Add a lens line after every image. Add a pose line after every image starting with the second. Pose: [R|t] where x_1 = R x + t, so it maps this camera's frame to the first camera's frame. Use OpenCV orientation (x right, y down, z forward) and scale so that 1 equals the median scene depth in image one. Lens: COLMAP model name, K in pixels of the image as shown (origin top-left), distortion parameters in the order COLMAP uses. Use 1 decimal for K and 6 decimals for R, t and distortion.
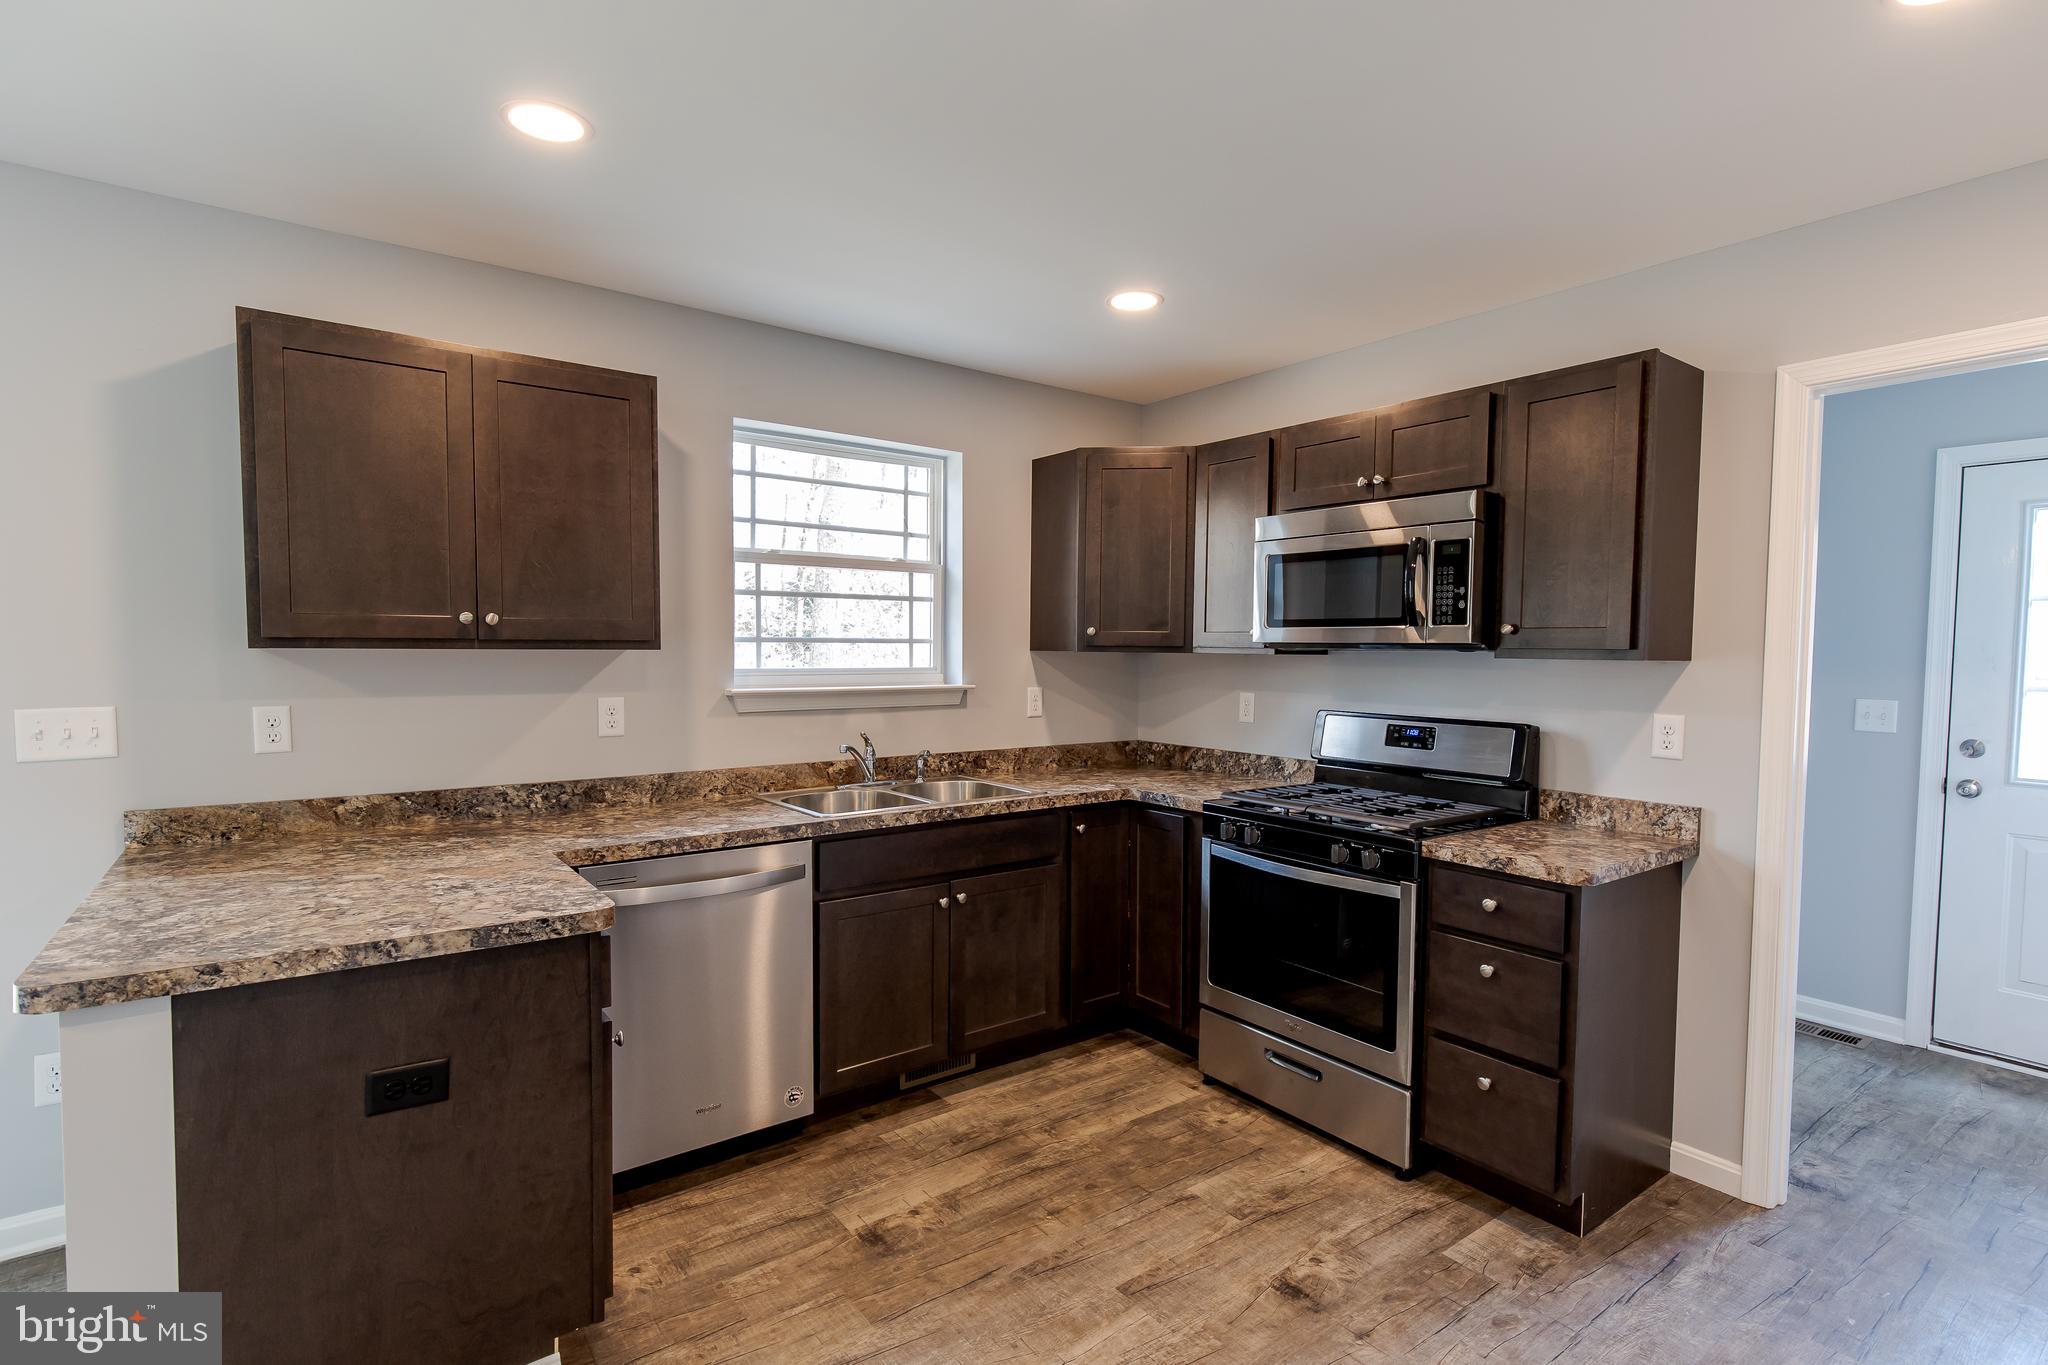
lens RADIAL K [[980.6, 0, 1032.4], [0, 980.6, 693.0], [0, 0, 1]] dist [0.005480, -0.002857]
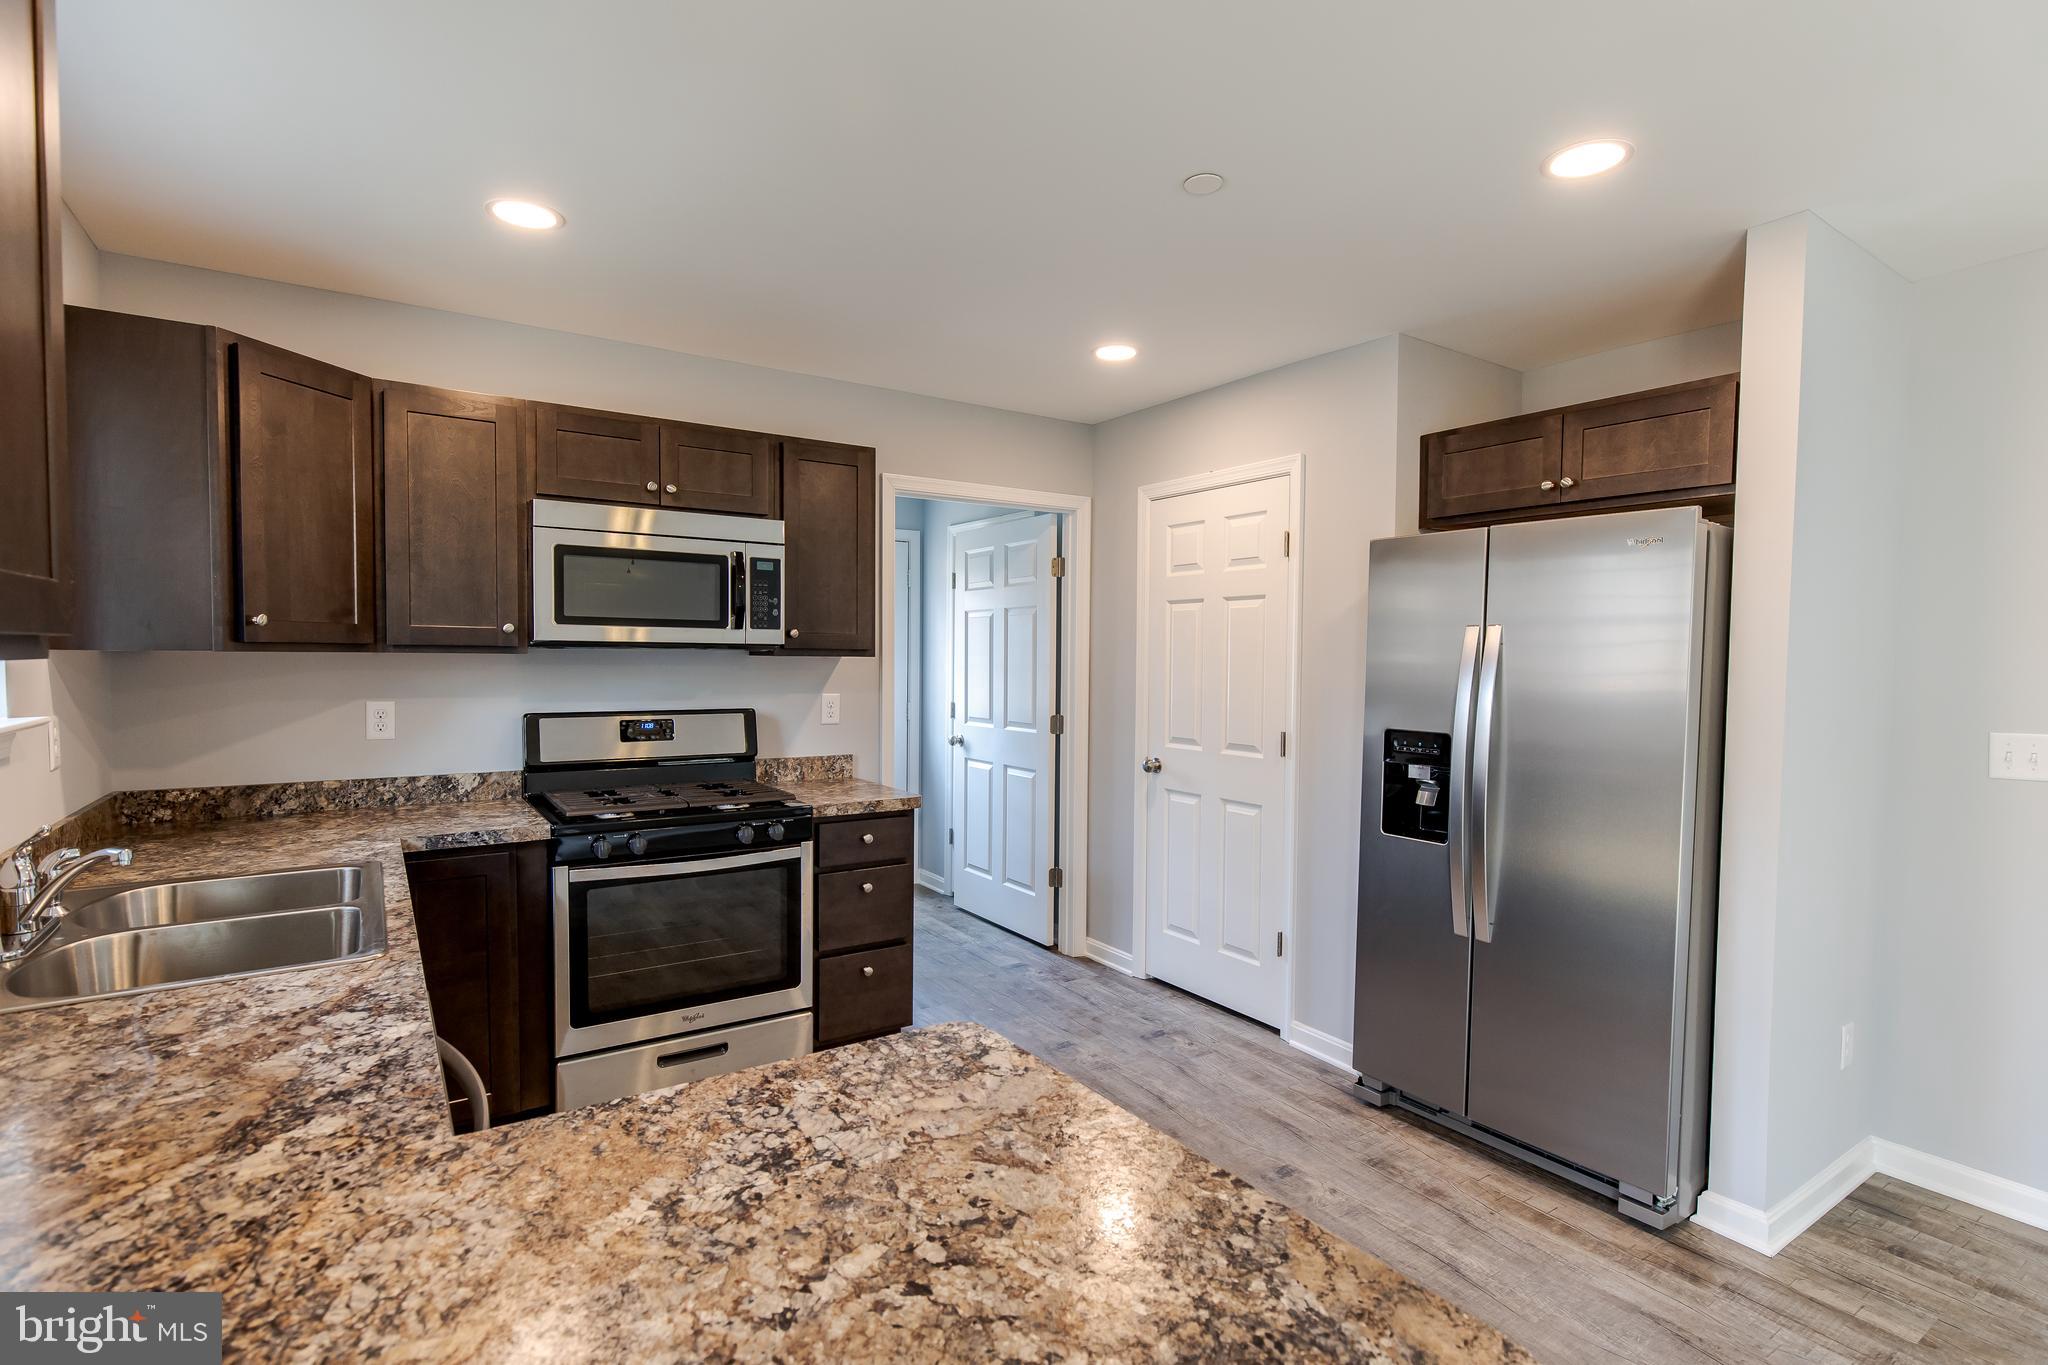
lens RADIAL K [[980.6, 0, 1032.4], [0, 980.6, 693.0], [0, 0, 1]] dist [0.005480, -0.002857]
pose [[0.054761, -0.048727, 0.997310, -0.708180], [0.036469, 0.998240, 0.046770, -0.032917], [-0.997833, 0.033810, 0.056442, 0.568655]]
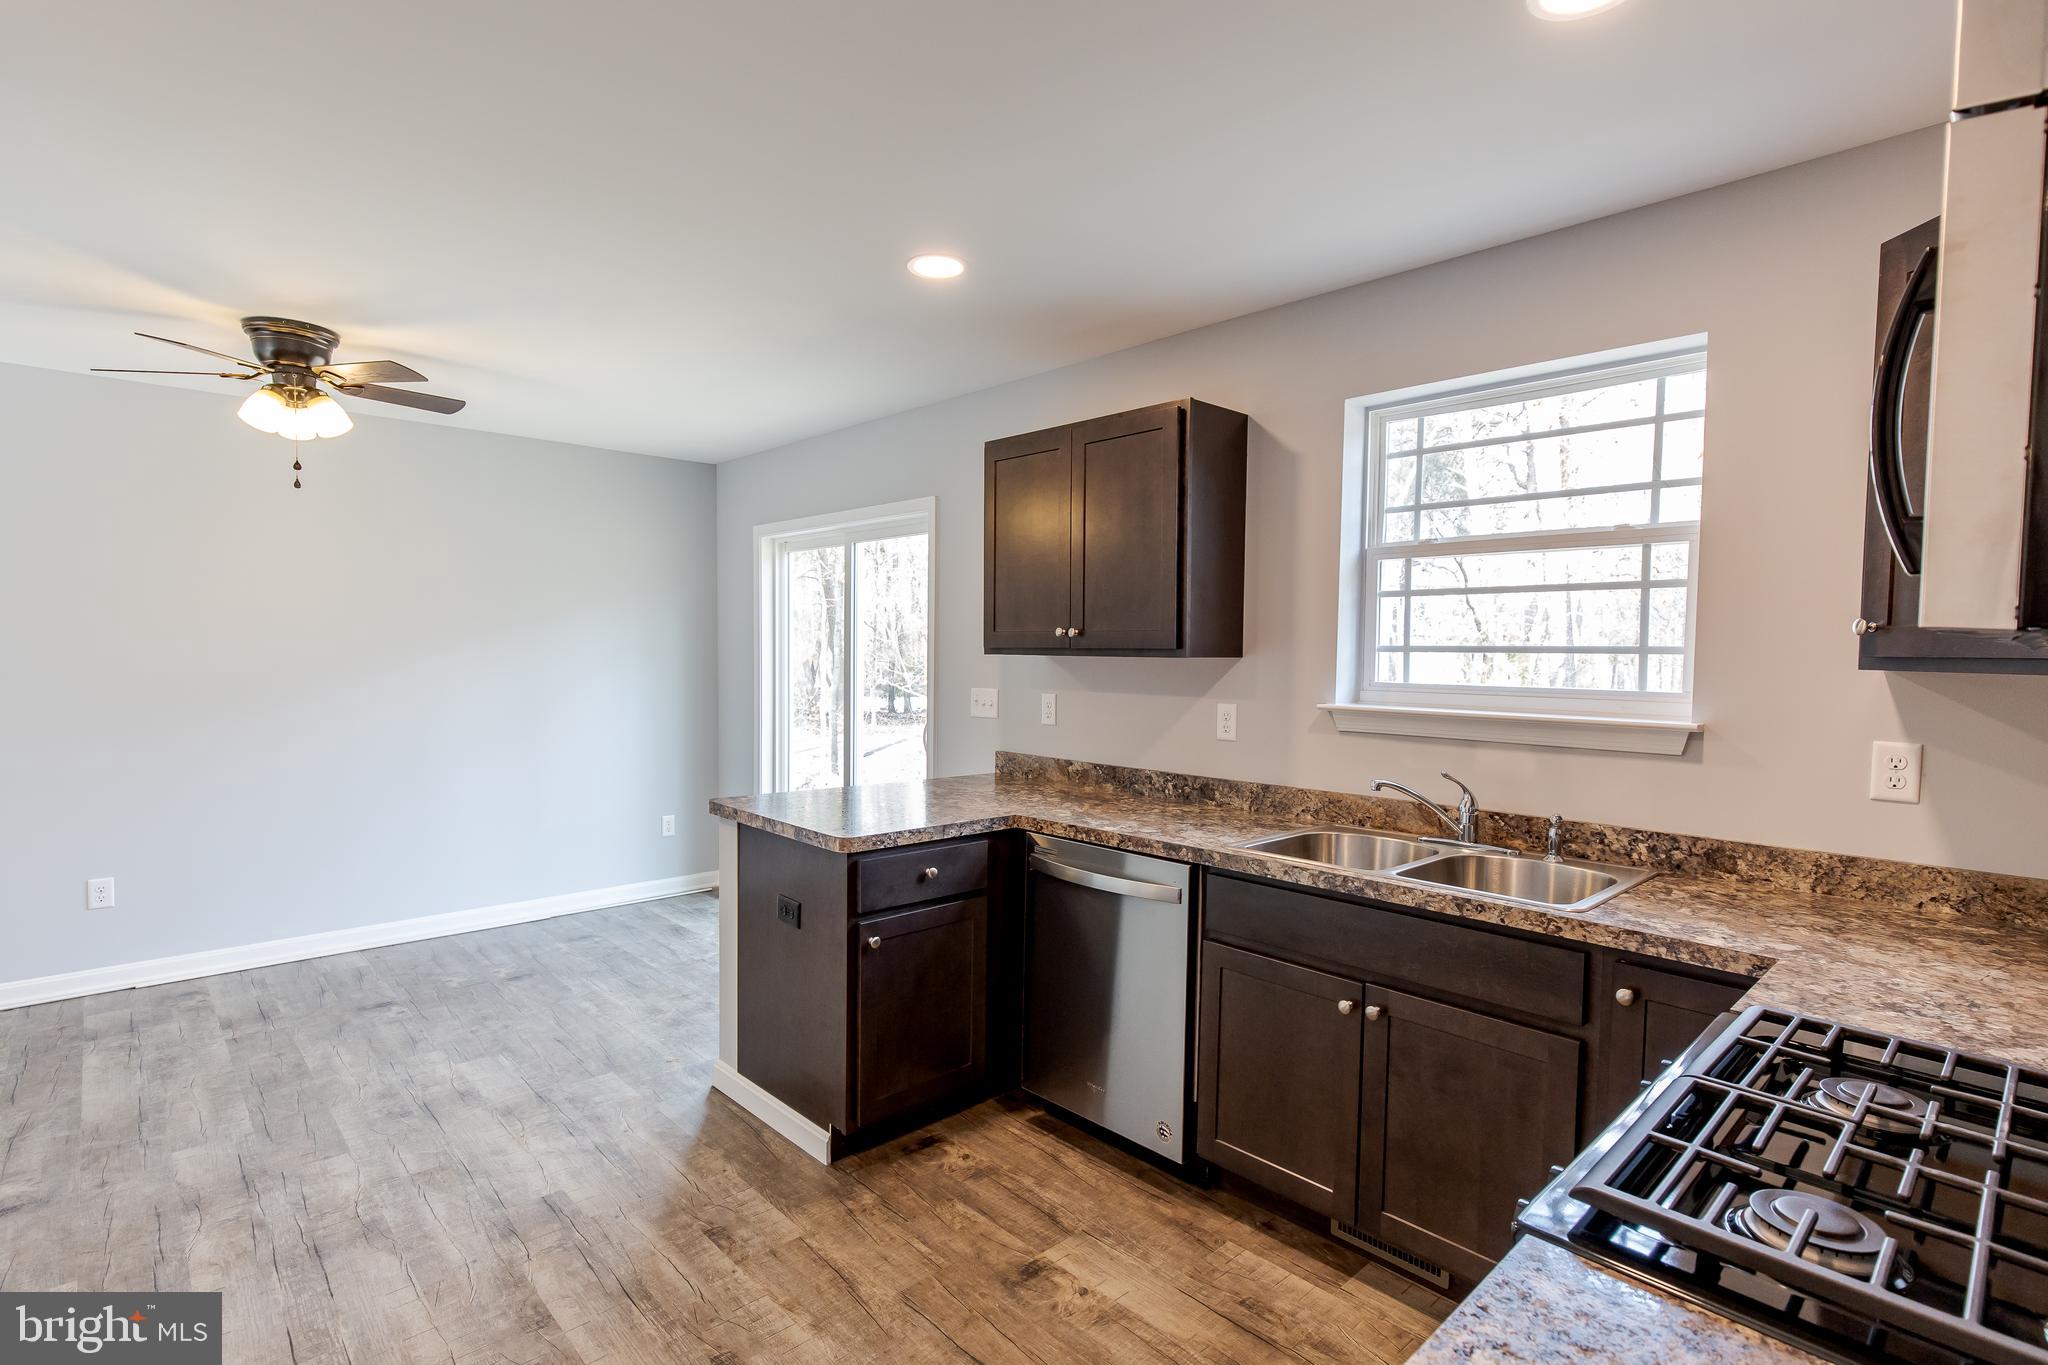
lens RADIAL K [[980.6, 0, 1032.4], [0, 980.6, 693.0], [0, 0, 1]] dist [0.005480, -0.002857]
pose [[0.113374, 0.037642, -0.992839, 0.612235], [-0.057776, 0.997841, 0.031234, -0.028505], [0.991871, 0.053821, 0.115304, 0.688464]]
